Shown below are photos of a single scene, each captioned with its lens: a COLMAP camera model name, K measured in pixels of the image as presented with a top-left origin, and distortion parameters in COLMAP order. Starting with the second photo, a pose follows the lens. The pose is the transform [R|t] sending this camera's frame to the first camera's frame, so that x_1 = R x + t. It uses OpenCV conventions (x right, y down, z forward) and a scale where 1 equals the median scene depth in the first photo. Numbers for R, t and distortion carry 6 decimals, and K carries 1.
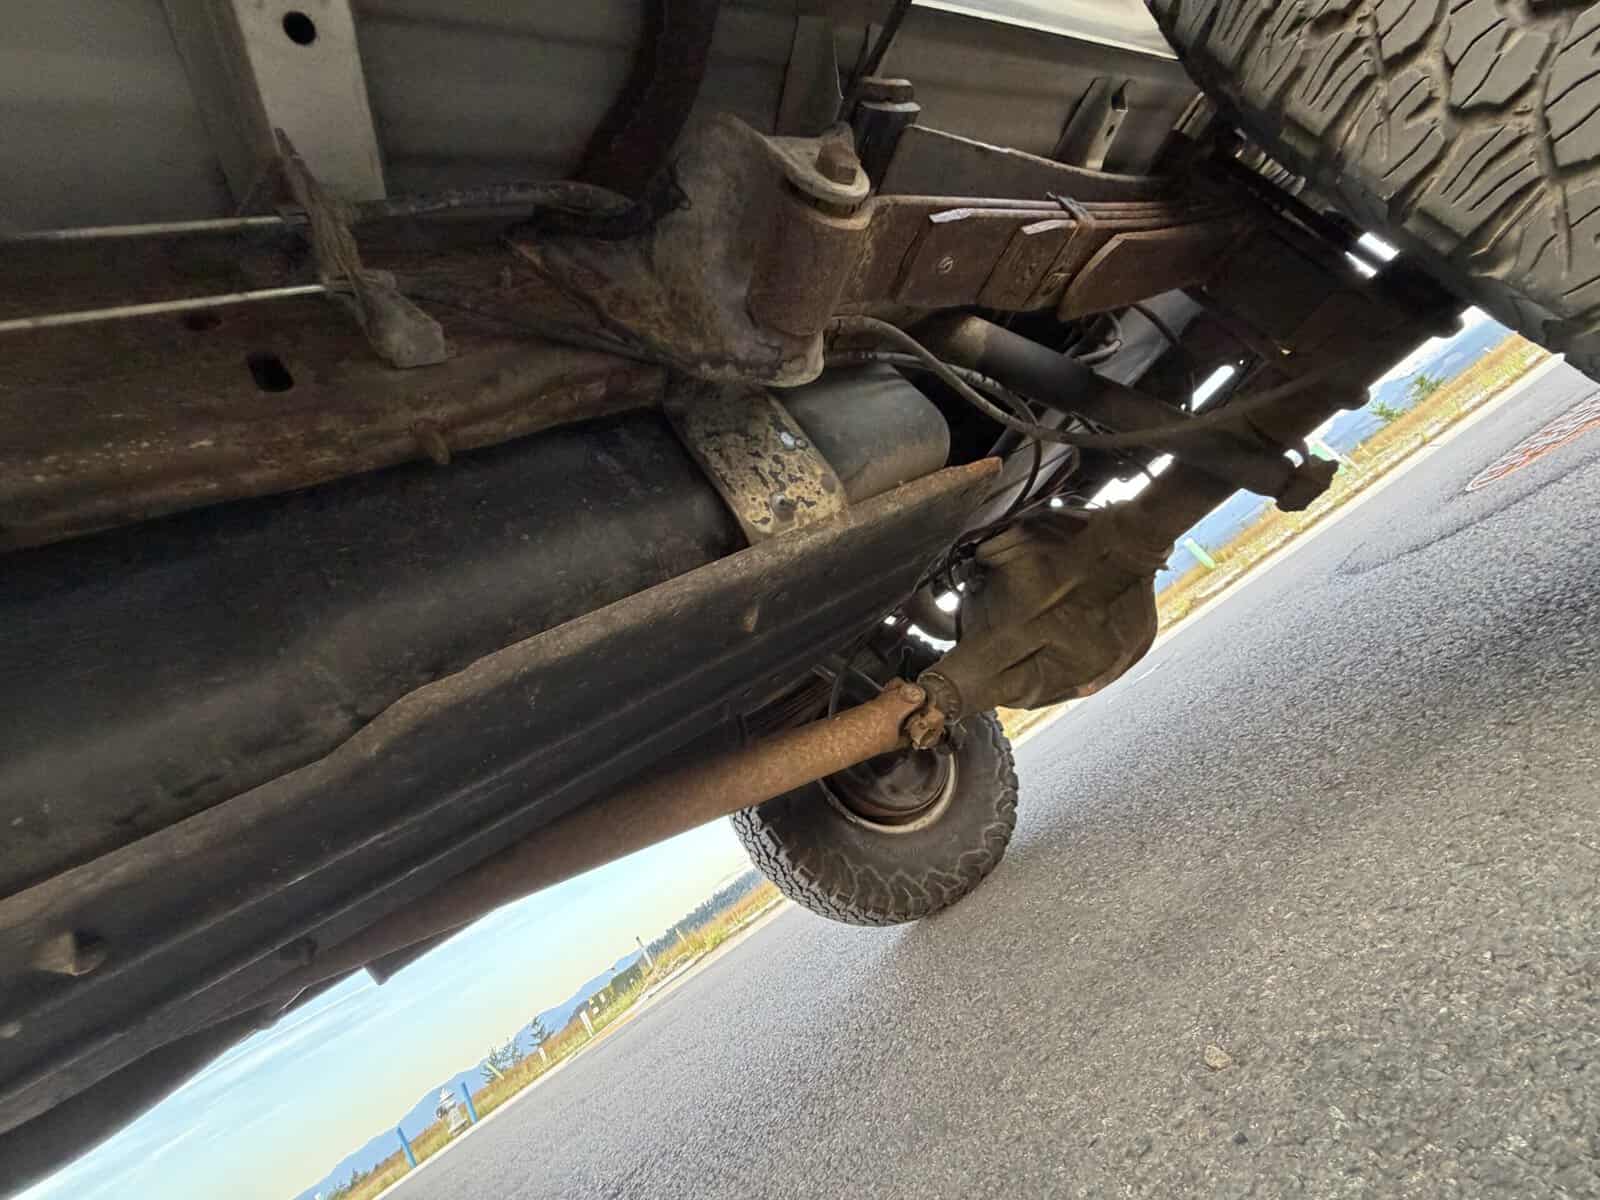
lens RADIAL K [[643.3, 0, 793.5], [0, 643.3, 600.6], [0, 0, 1]] dist [-0.001561, 0.000549]
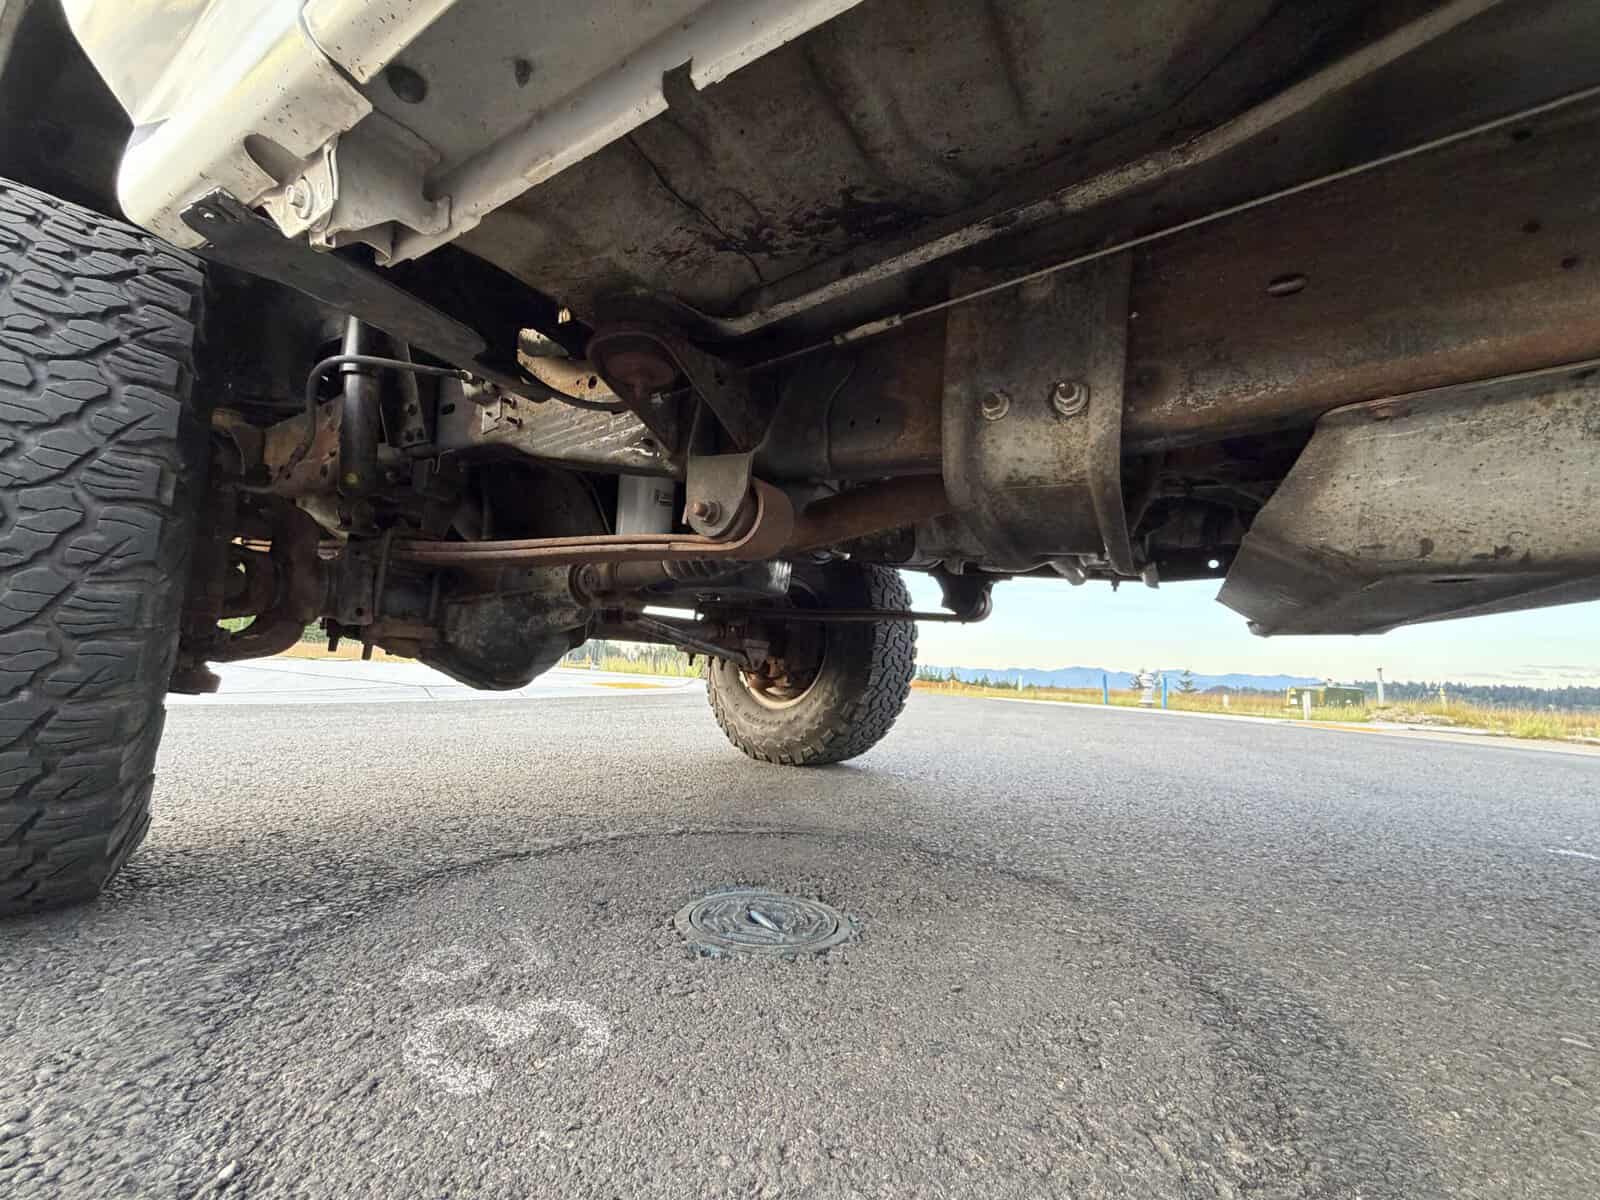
lens RADIAL K [[641.7, 0, 794.0], [0, 641.7, 602.1], [0, 0, 1]] dist [-0.000238, 0.000323]
pose [[0.477960, 0.511932, -0.713779, -0.519424], [-0.063009, 0.830495, 0.553450, 0.195399], [0.876119, -0.219552, 0.429200, -0.531239]]
